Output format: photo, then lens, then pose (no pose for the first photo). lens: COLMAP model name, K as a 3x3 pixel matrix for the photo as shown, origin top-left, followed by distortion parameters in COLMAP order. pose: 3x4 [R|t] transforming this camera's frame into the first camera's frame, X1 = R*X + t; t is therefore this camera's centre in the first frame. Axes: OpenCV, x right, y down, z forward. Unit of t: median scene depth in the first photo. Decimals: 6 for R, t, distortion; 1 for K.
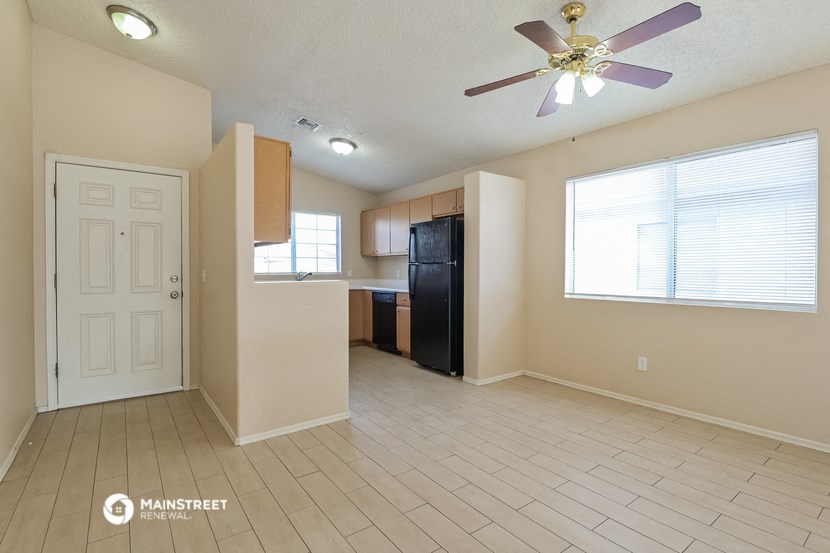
lens RADIAL K [[399.1, 0, 413.4], [0, 399.1, 275.0], [0, 0, 1]] dist [-0.011517, -0.000242]
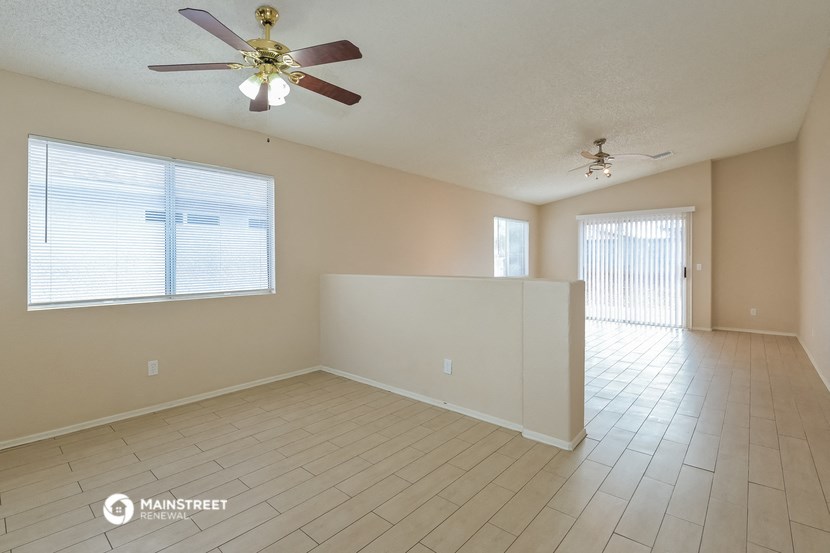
lens RADIAL K [[399.1, 0, 394.3], [0, 399.1, 260.9], [0, 0, 1]] dist [-0.011517, -0.000242]
pose [[-0.199533, -0.000300, 0.979891, -0.509116], [0.018487, 0.999821, 0.004071, -0.024979], [-0.979717, 0.018927, -0.199491, 0.693280]]
